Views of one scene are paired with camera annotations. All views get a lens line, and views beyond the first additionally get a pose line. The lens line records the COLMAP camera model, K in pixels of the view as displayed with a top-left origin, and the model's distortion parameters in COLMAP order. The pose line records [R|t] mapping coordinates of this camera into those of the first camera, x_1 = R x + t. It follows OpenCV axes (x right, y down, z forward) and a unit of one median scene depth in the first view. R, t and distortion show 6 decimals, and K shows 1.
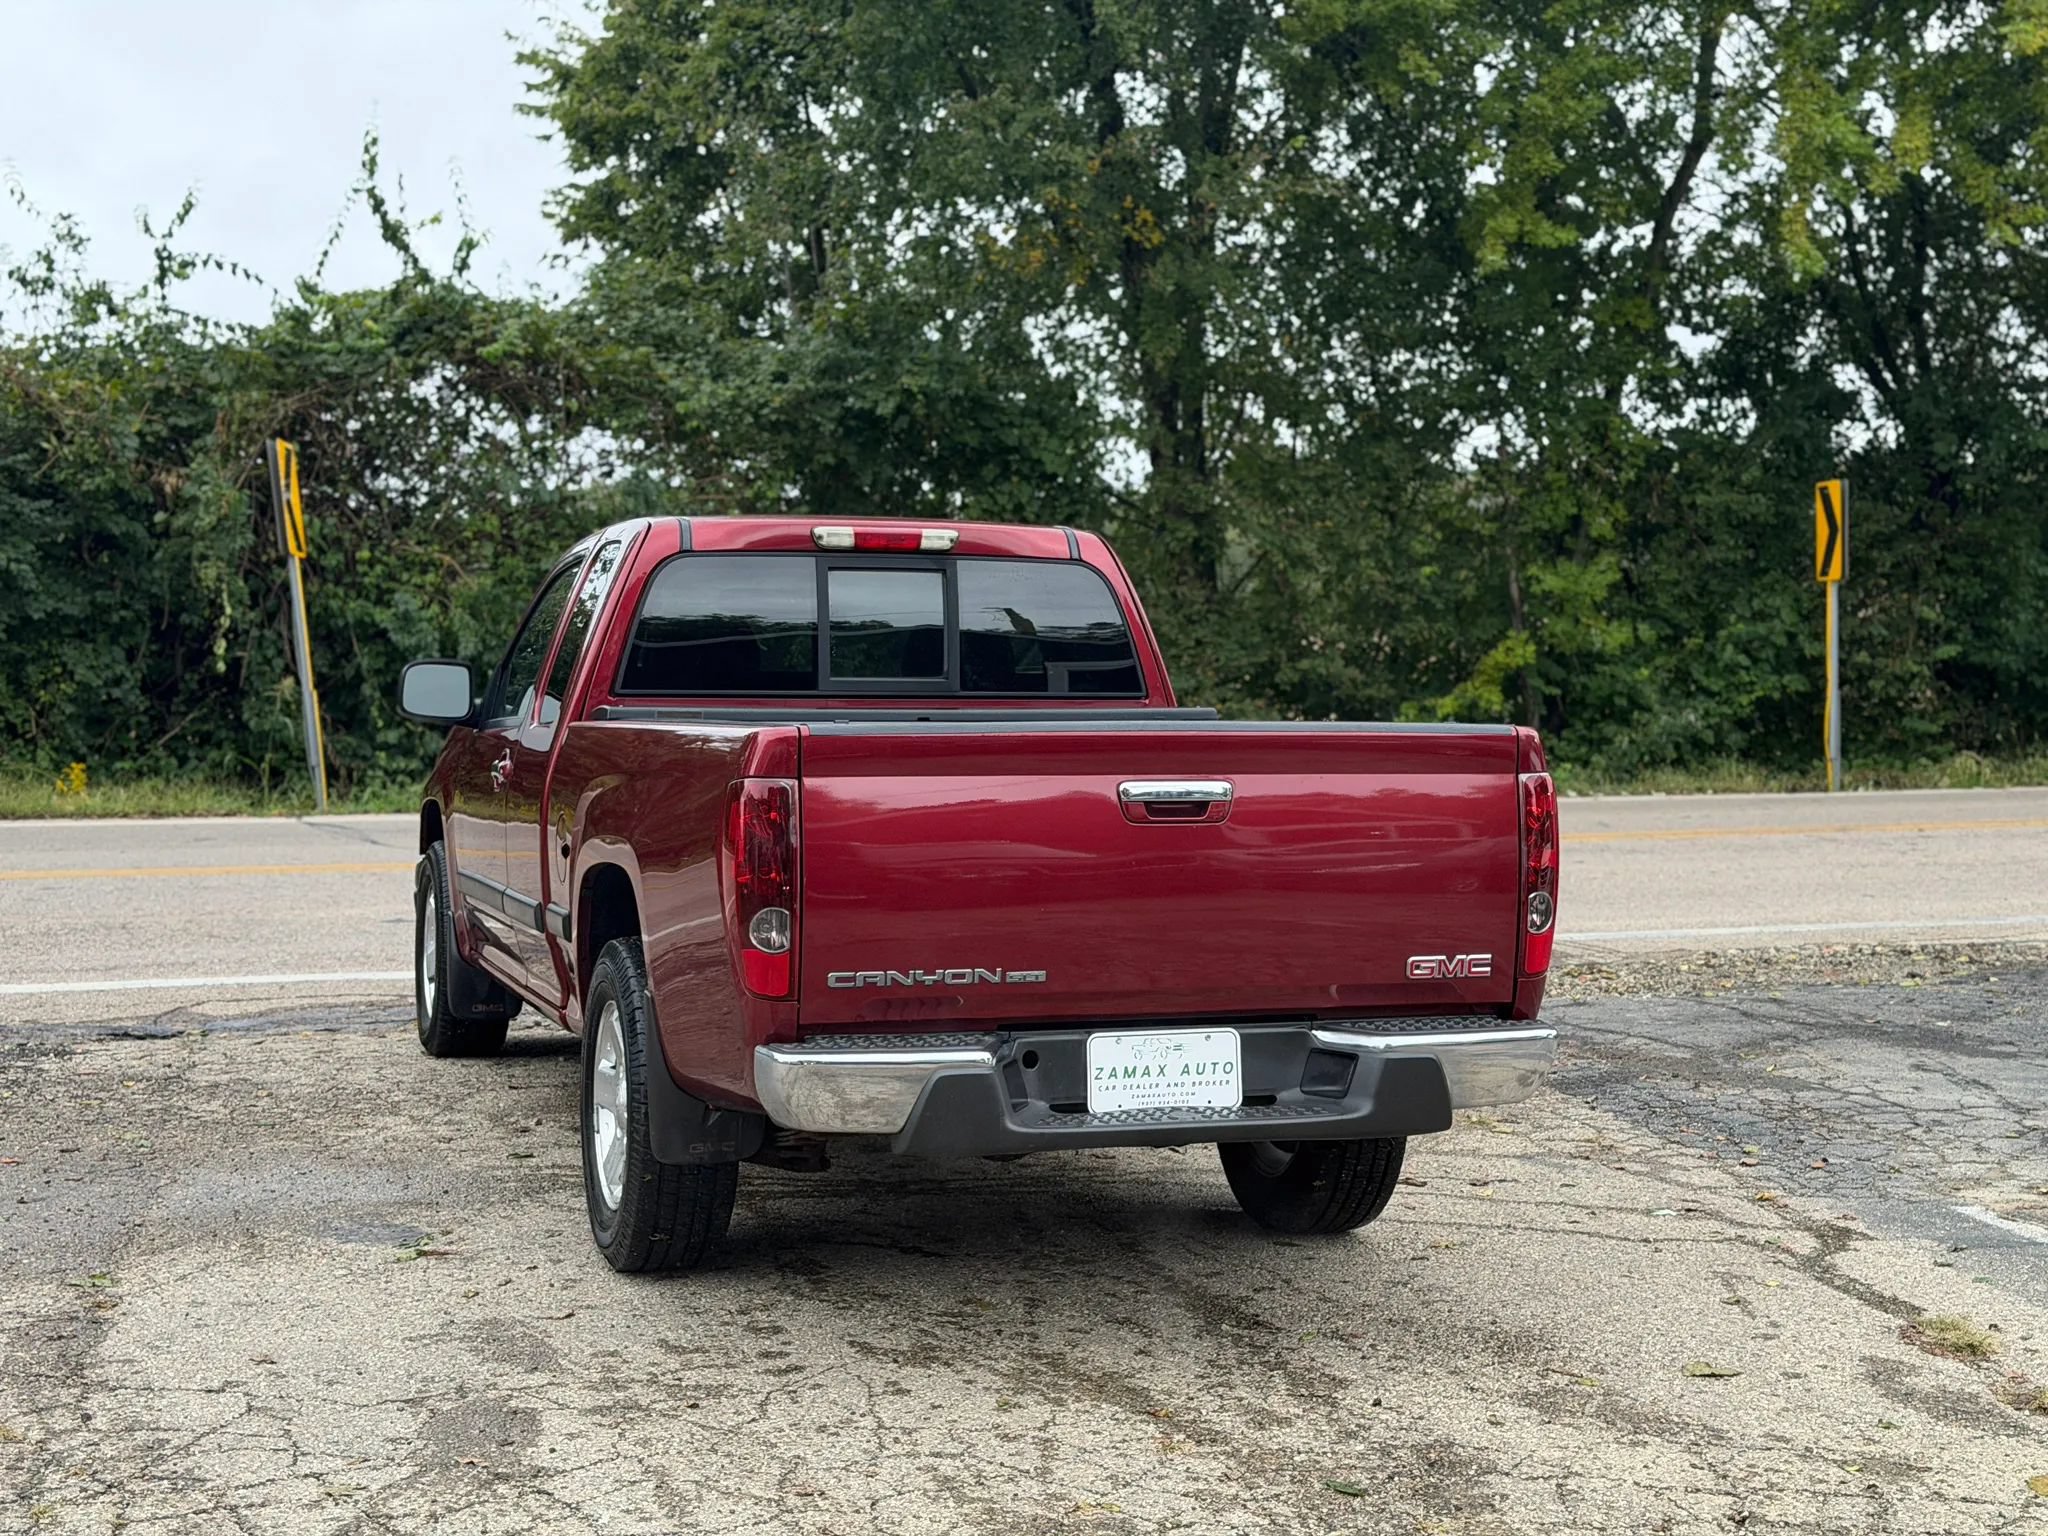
lens RADIAL K [[2838.0, 0, 1023.4], [0, 2838.0, 783.6], [0, 0, 1]] dist [0.178707, -0.333781]
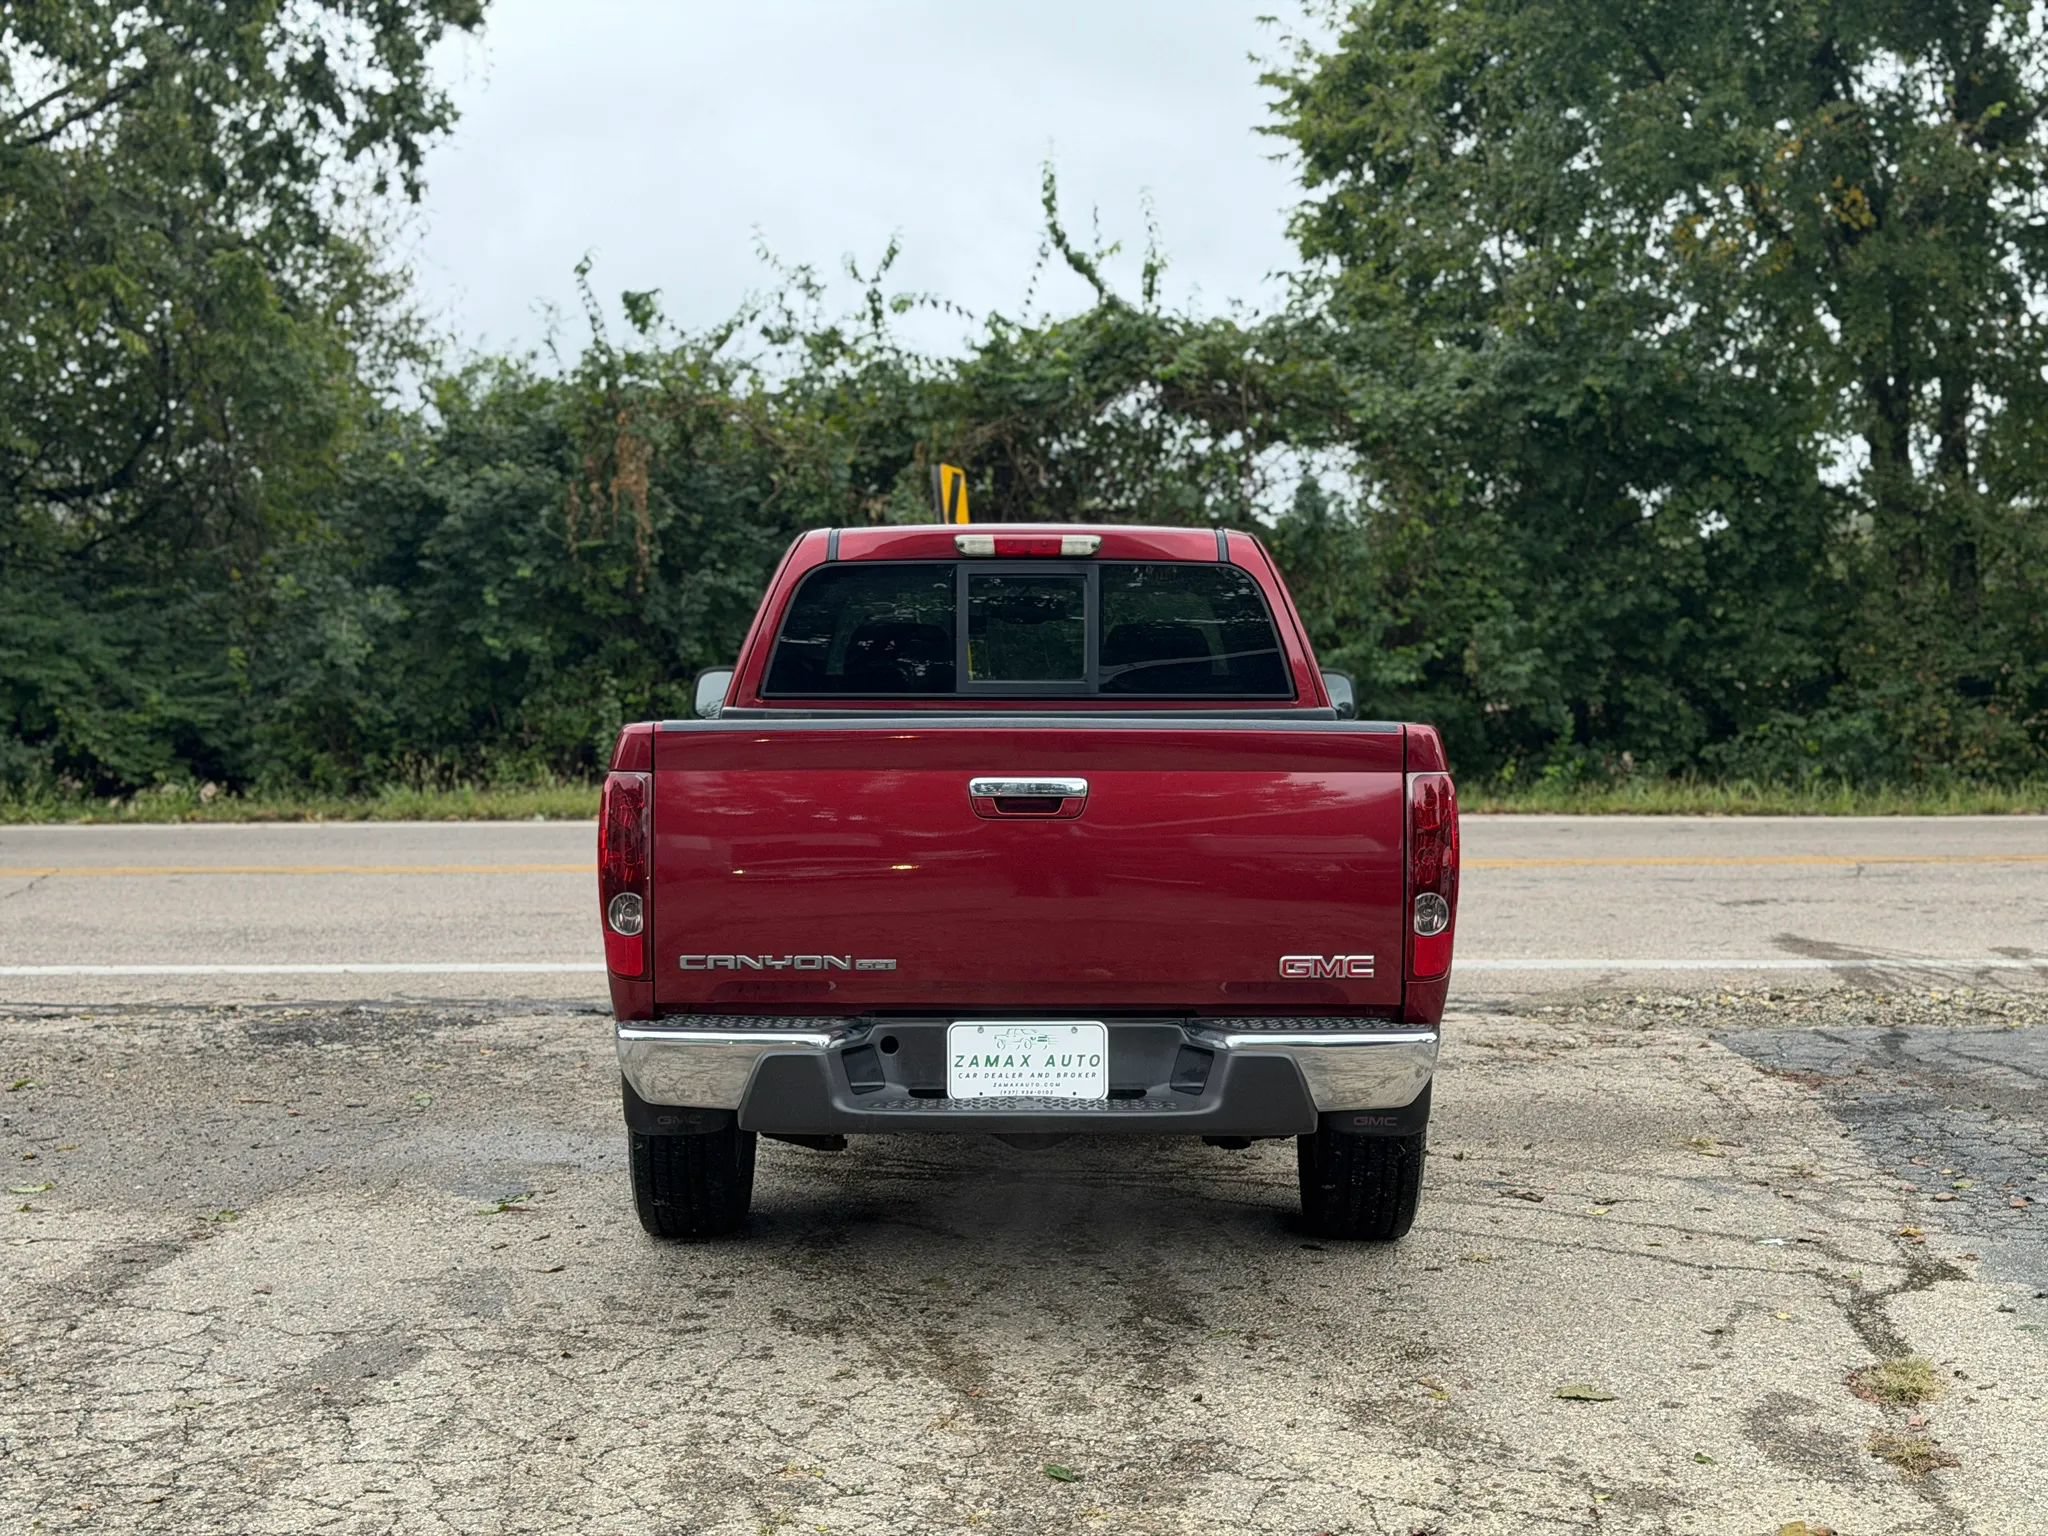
lens RADIAL K [[2842.7, 0, 1027.8], [0, 2842.7, 771.6], [0, 0, 1]] dist [0.174245, -0.292210]
pose [[0.949603, 0.004918, -0.313418, 0.089170], [-0.007572, 0.999945, -0.007250, 0.001062], [0.313365, 0.009258, 0.949588, 0.006566]]
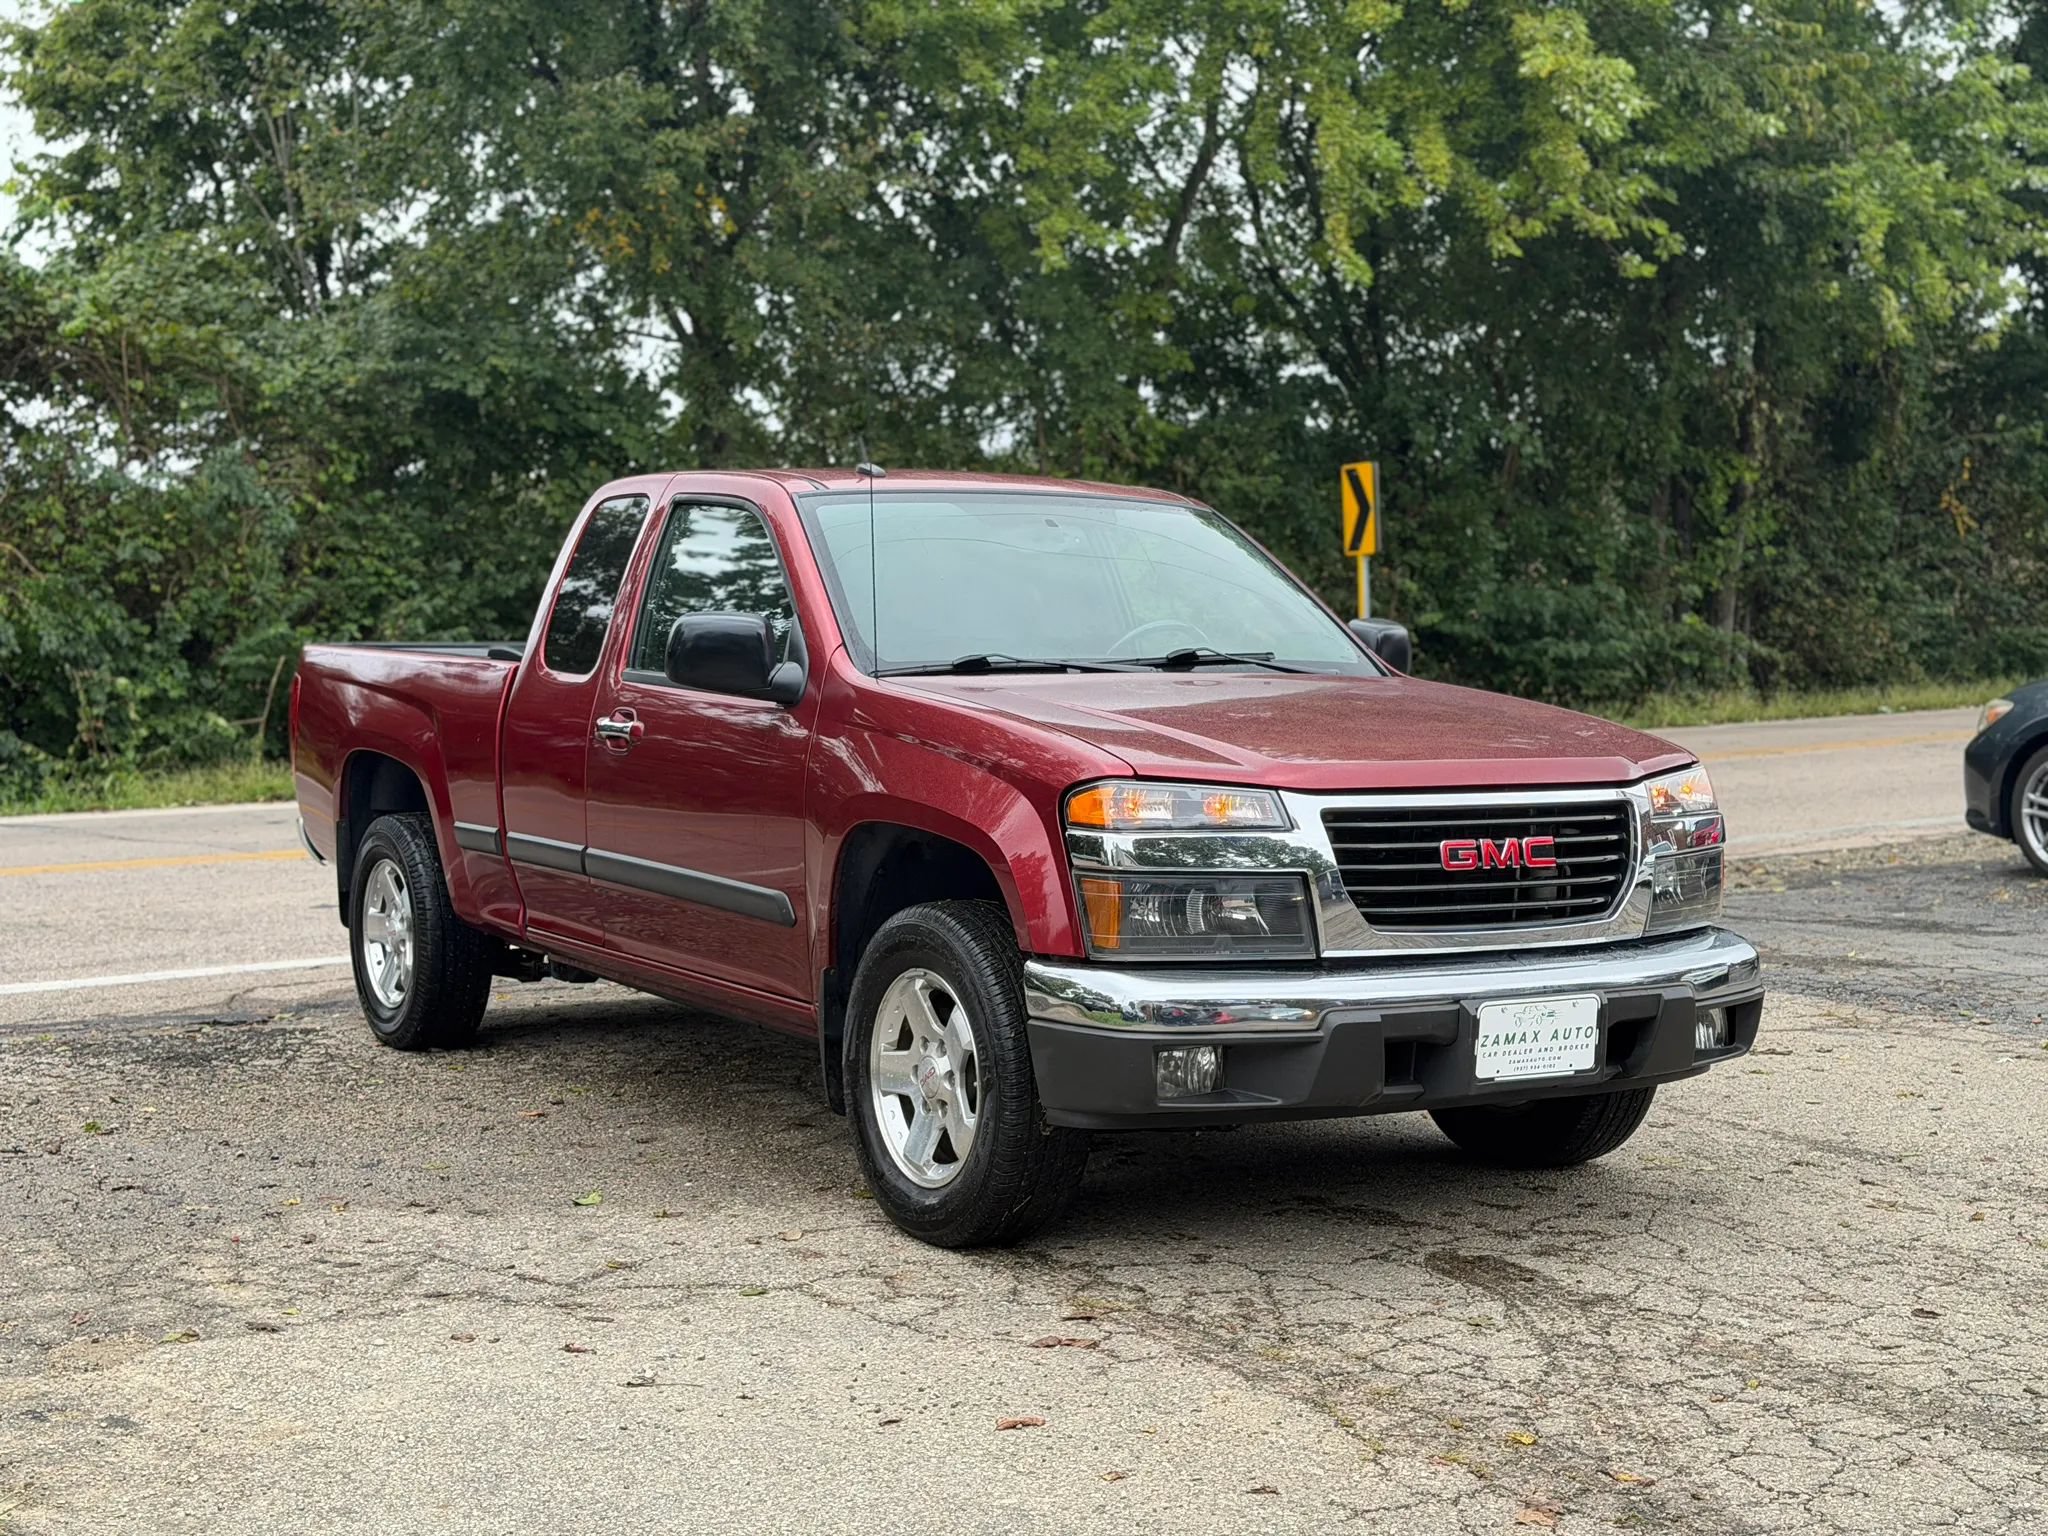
lens RADIAL K [[2838.0, 0, 1023.4], [0, 2838.0, 783.6], [0, 0, 1]] dist [0.178707, -0.333781]
pose [[0.960613, -0.036649, 0.275462, -0.149042], [0.036015, 0.999324, 0.007359, 0.004172], [-0.275546, 0.002851, 0.961284, -0.006439]]
